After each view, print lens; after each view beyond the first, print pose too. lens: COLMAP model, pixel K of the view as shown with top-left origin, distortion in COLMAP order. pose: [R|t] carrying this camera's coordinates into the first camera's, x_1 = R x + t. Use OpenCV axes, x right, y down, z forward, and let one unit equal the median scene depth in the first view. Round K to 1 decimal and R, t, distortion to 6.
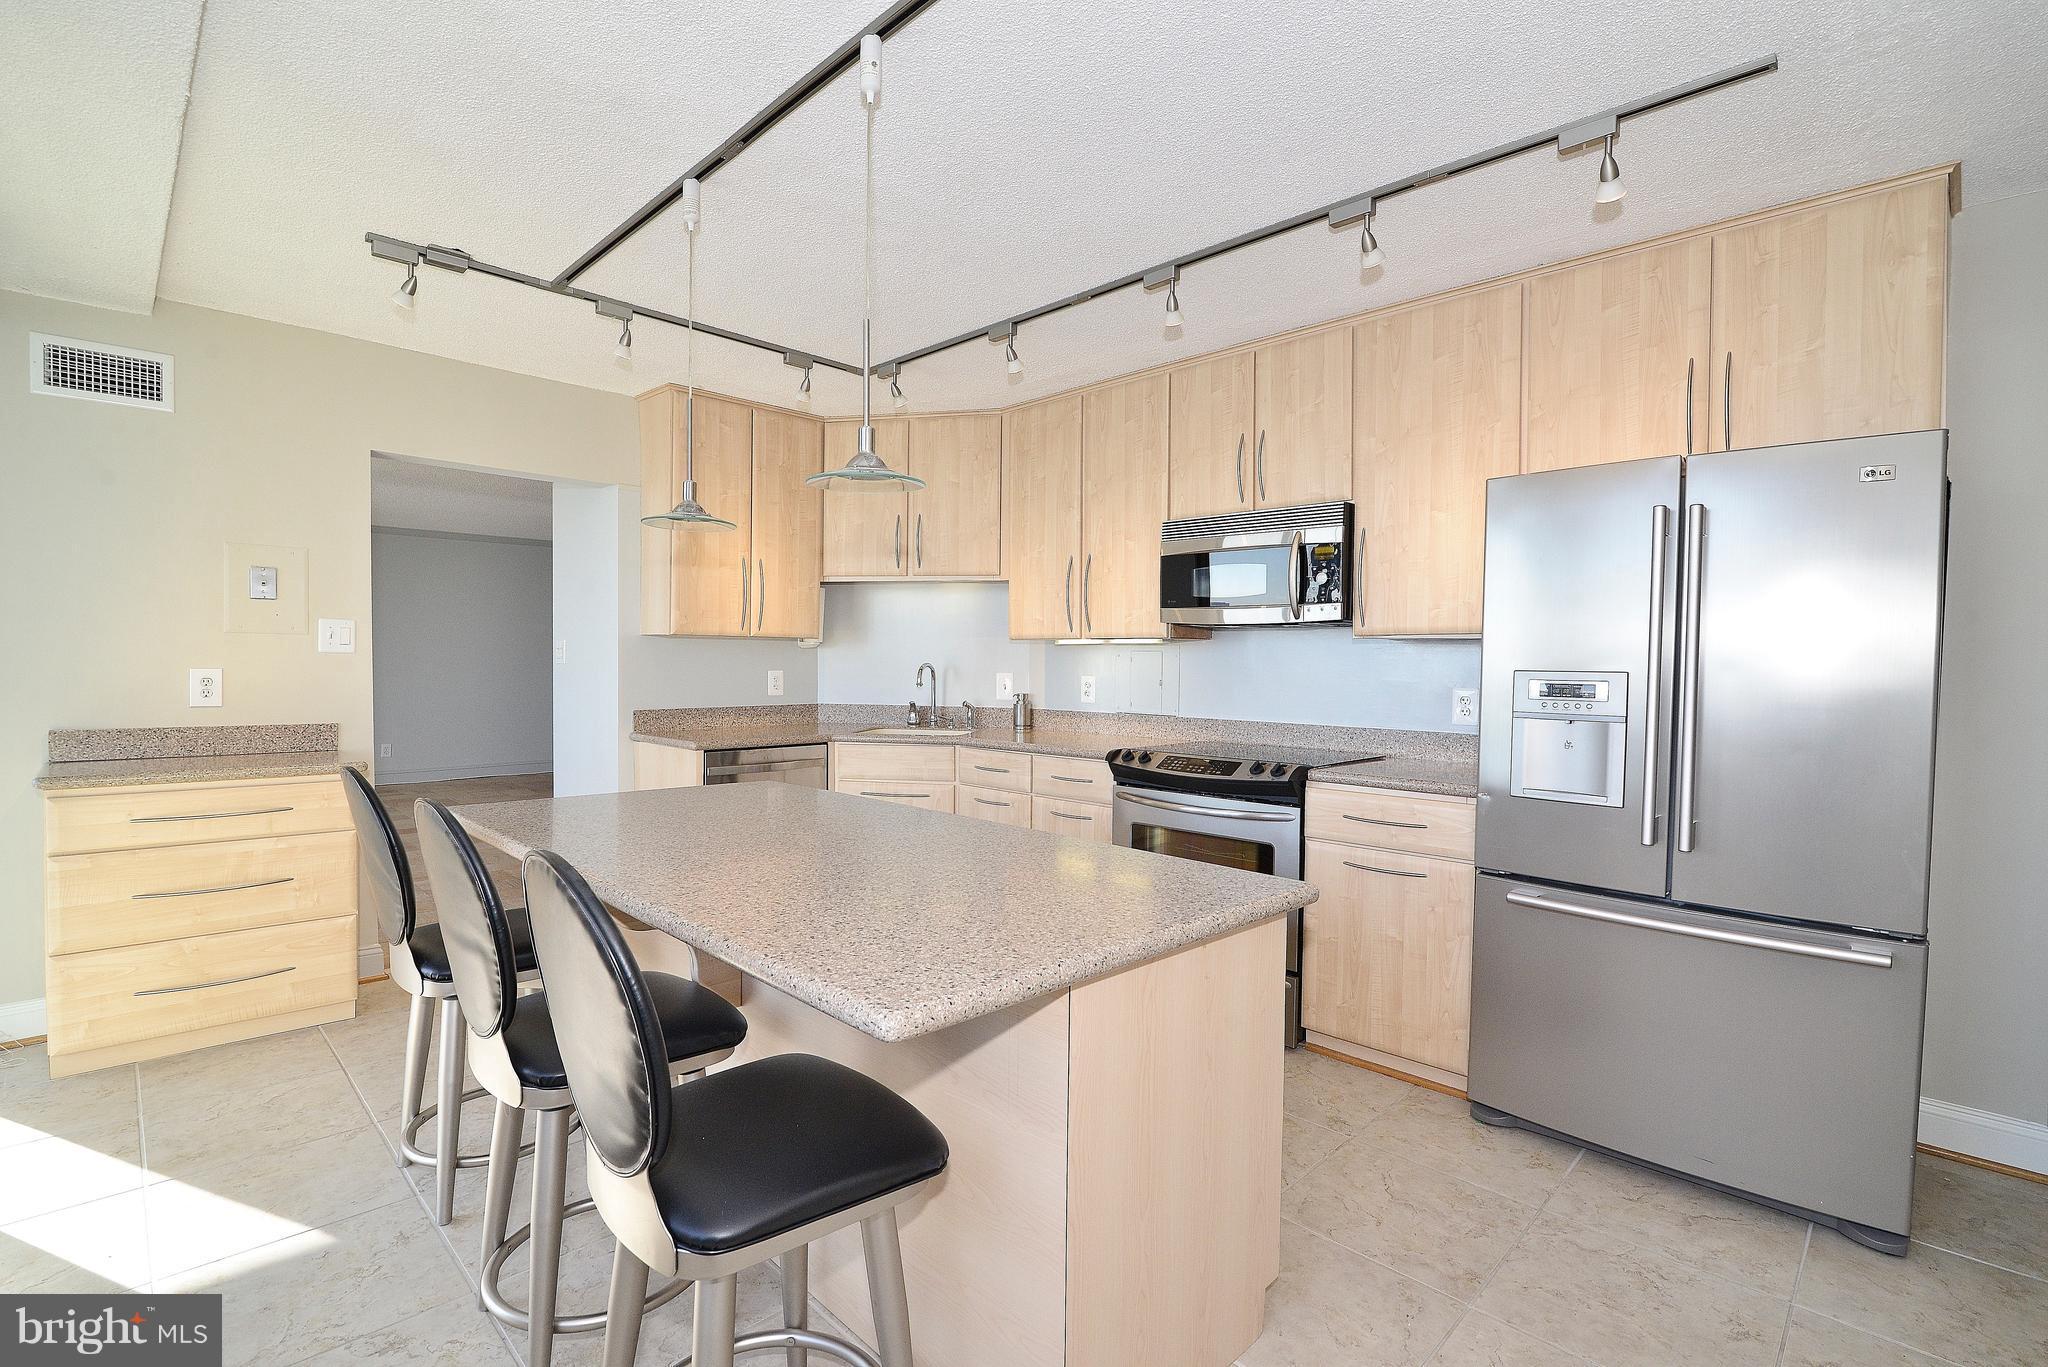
lens RADIAL K [[959.6, 0, 1011.1], [0, 959.6, 680.8], [0, 0, 1]] dist [0.000311, 0.000030]
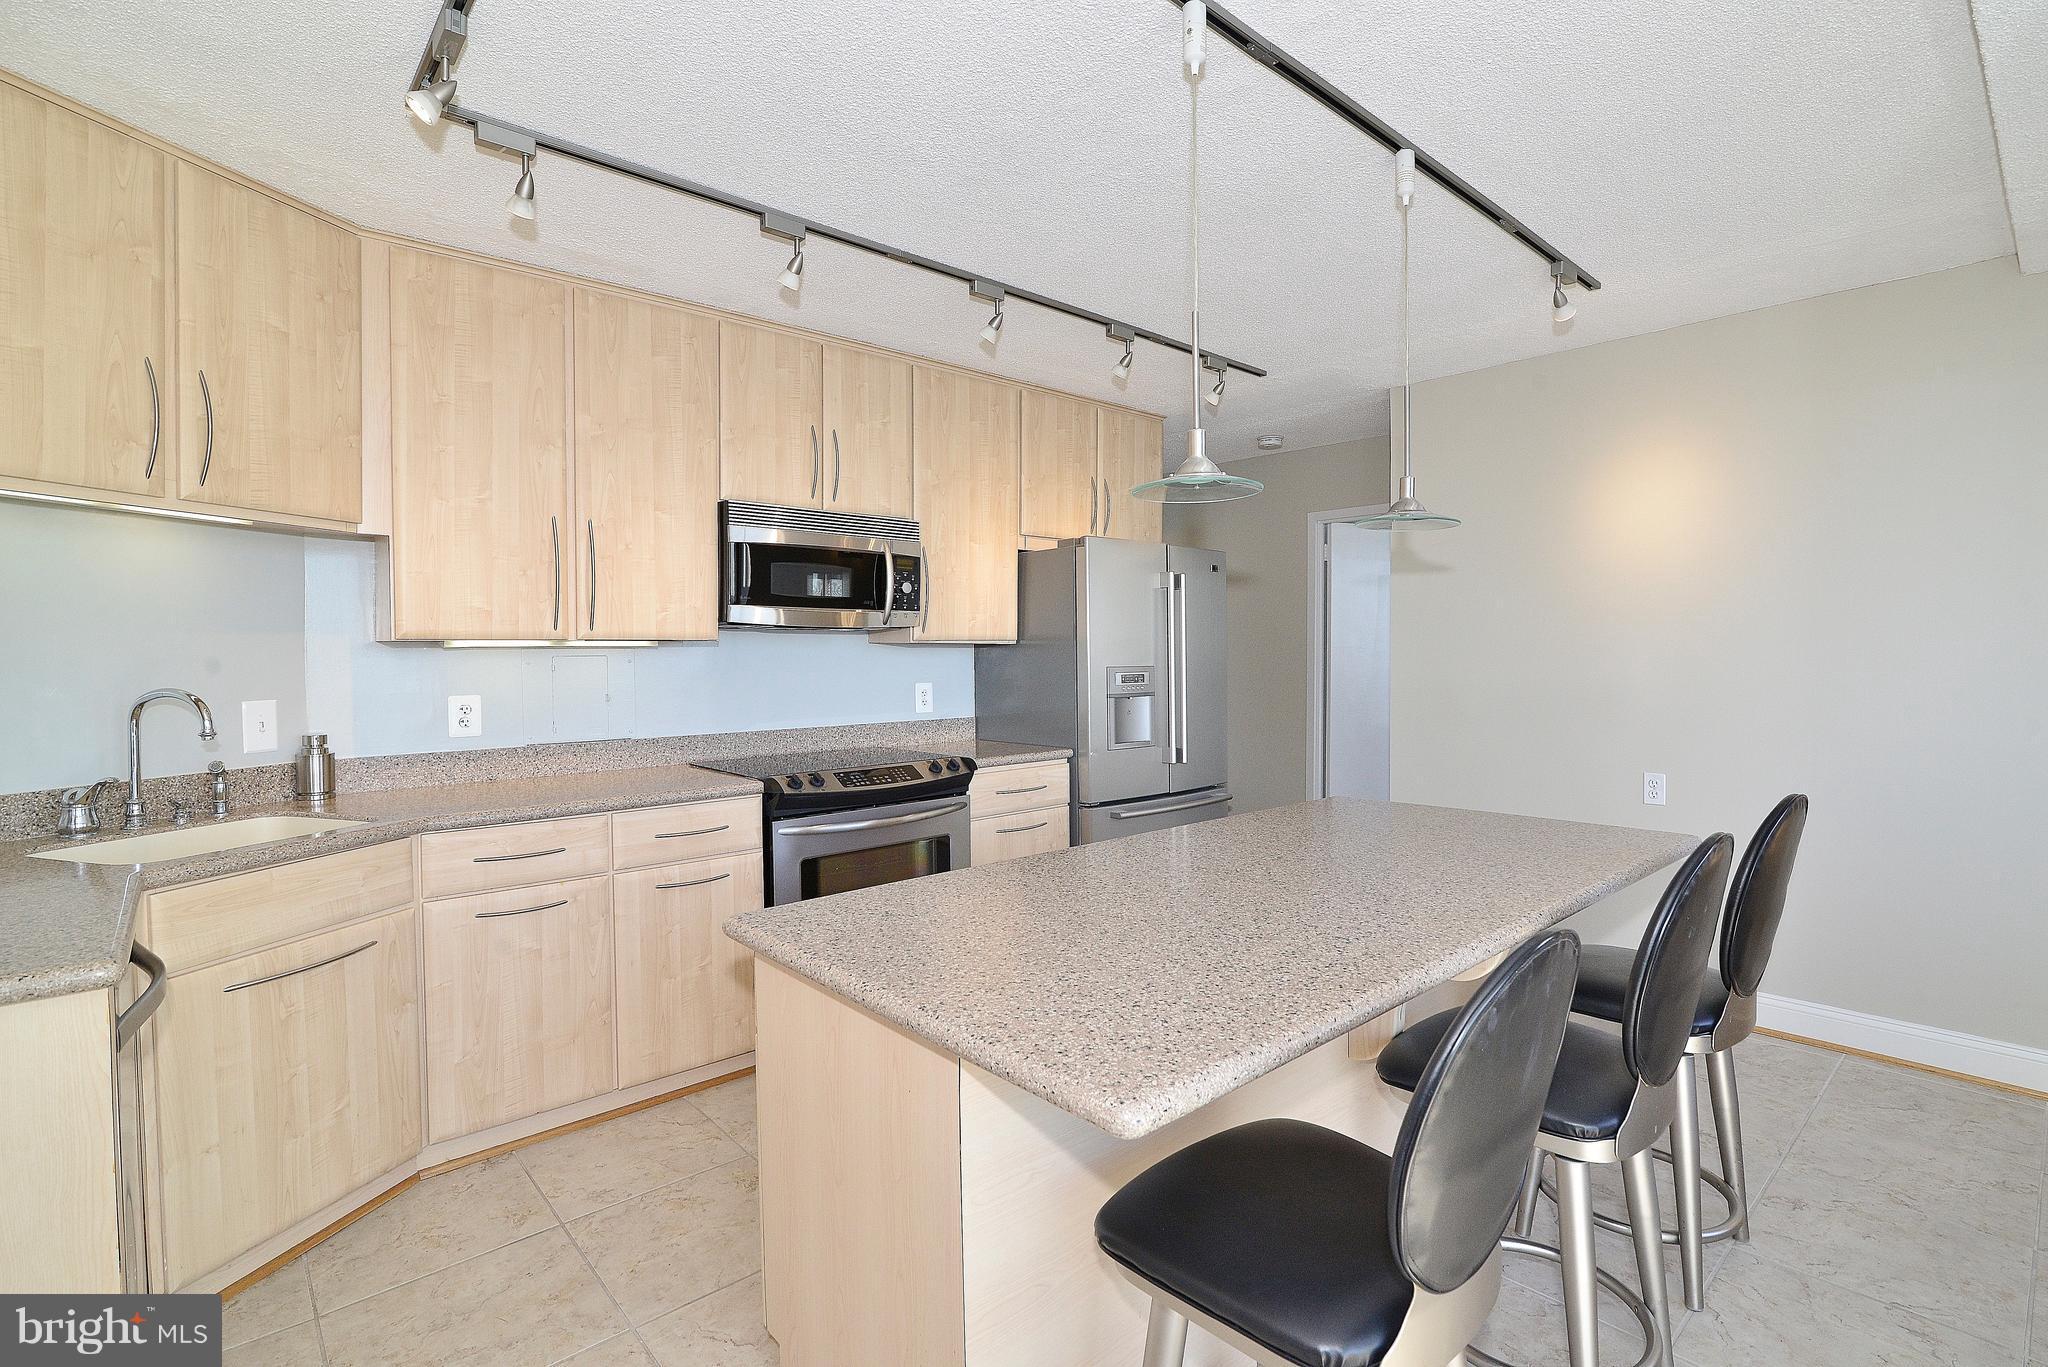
lens RADIAL K [[959.6, 0, 1041.7], [0, 959.6, 650.5], [0, 0, 1]] dist [0.000311, 0.000030]
pose [[0.044022, -0.006798, 0.999007, -0.645048], [0.032835, 0.999446, 0.005354, -0.030707], [-0.998491, 0.032566, 0.044221, 0.679842]]
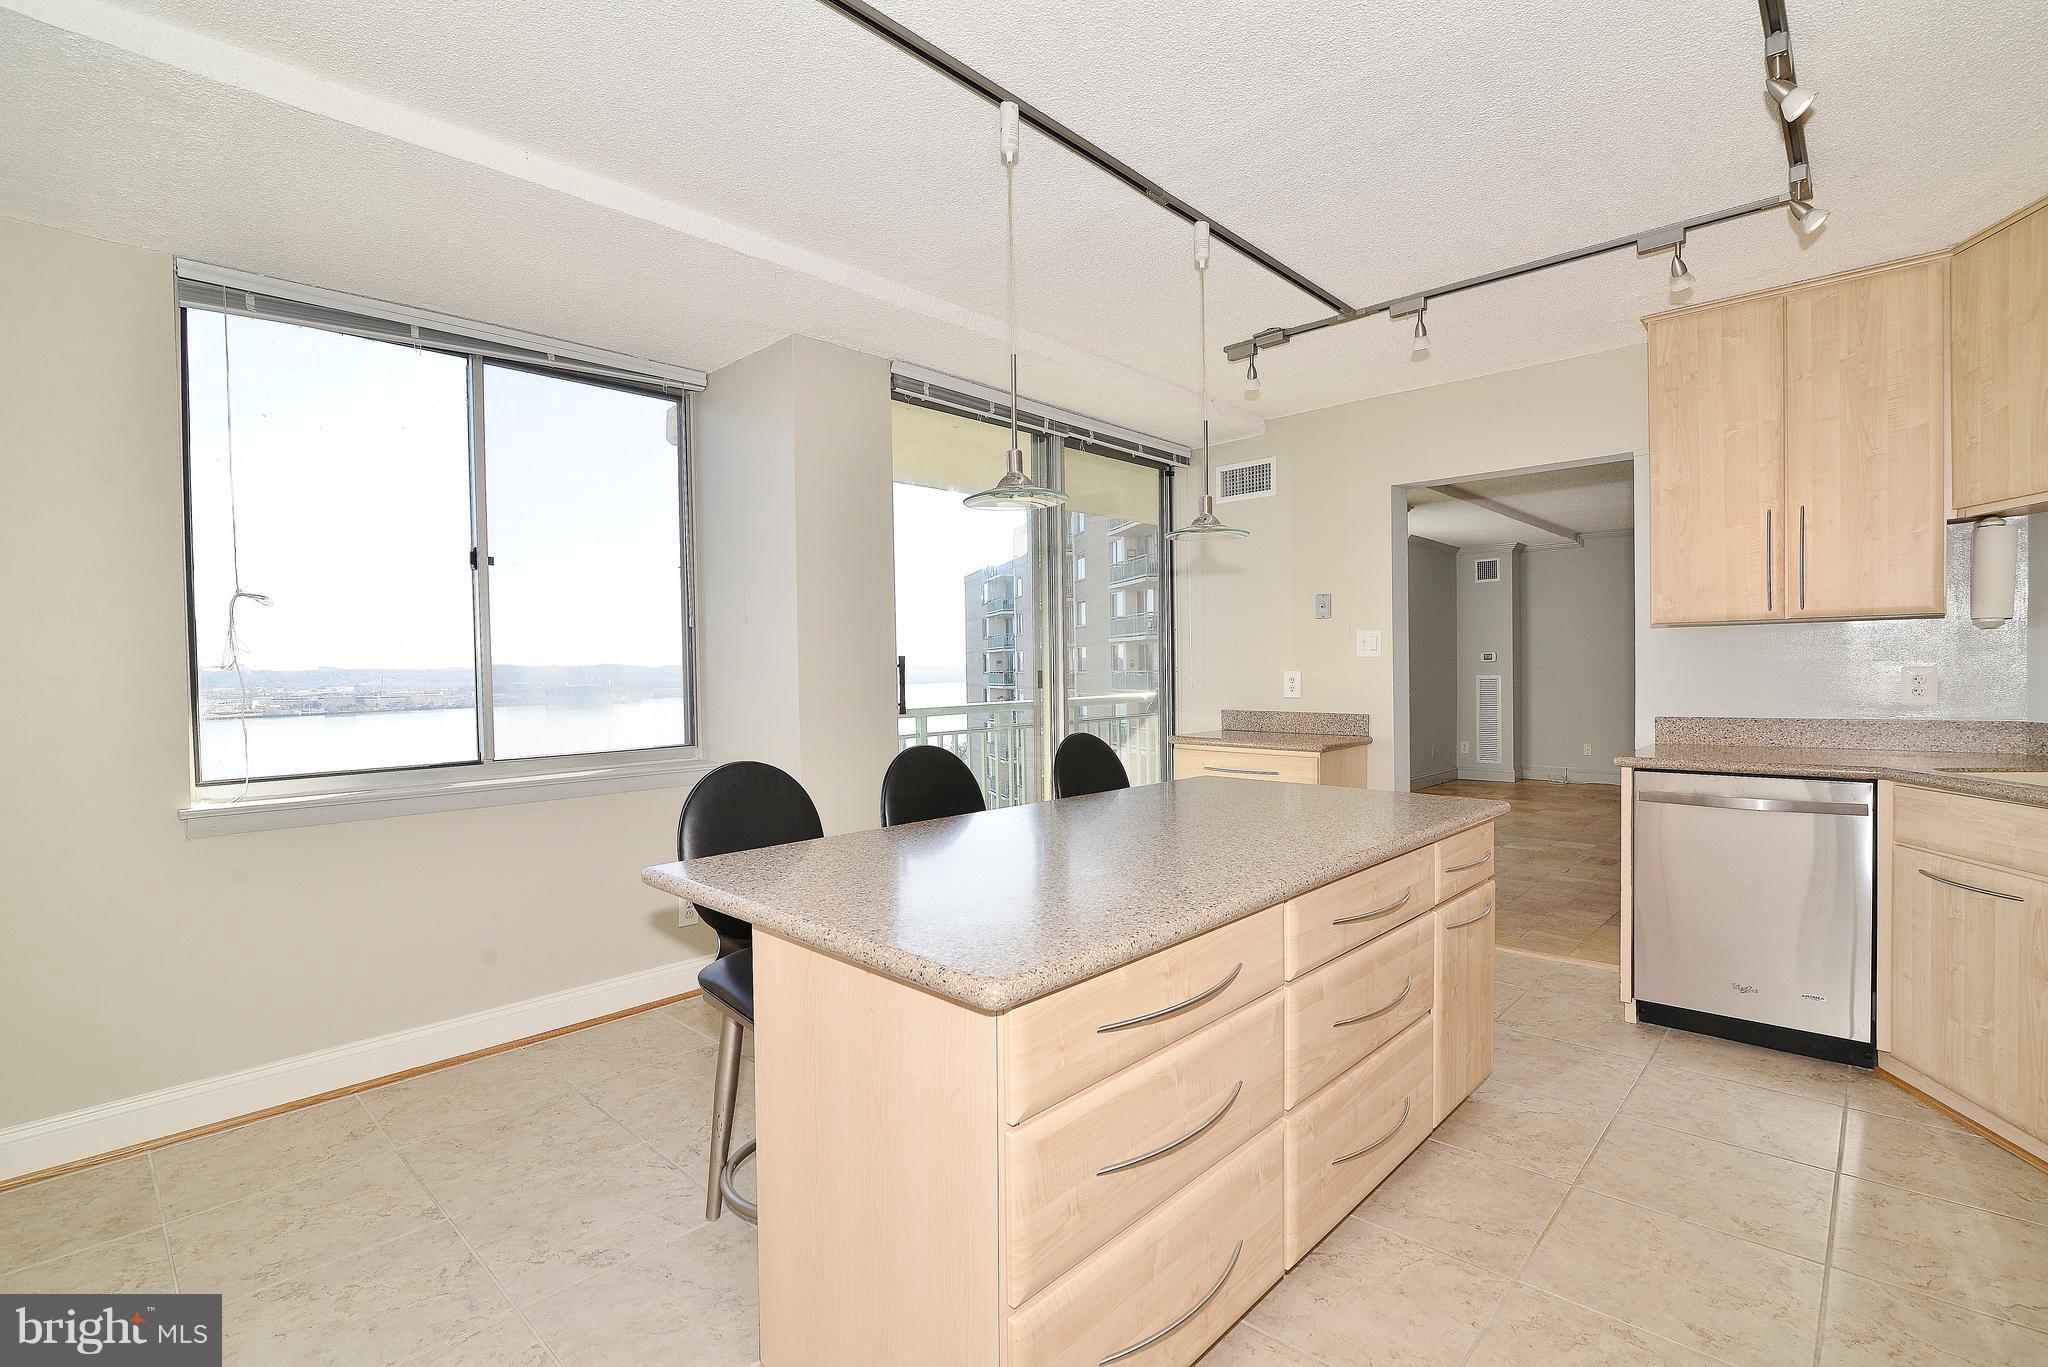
lens RADIAL K [[959.6, 0, 1027.6], [0, 959.6, 680.5], [0, 0, 1]] dist [0.000311, 0.000030]
pose [[0.035426, 0.002532, -0.999369, 0.471574], [-0.003965, 0.999989, 0.002393, -0.000153], [0.999364, 0.003878, 0.035436, 0.474959]]
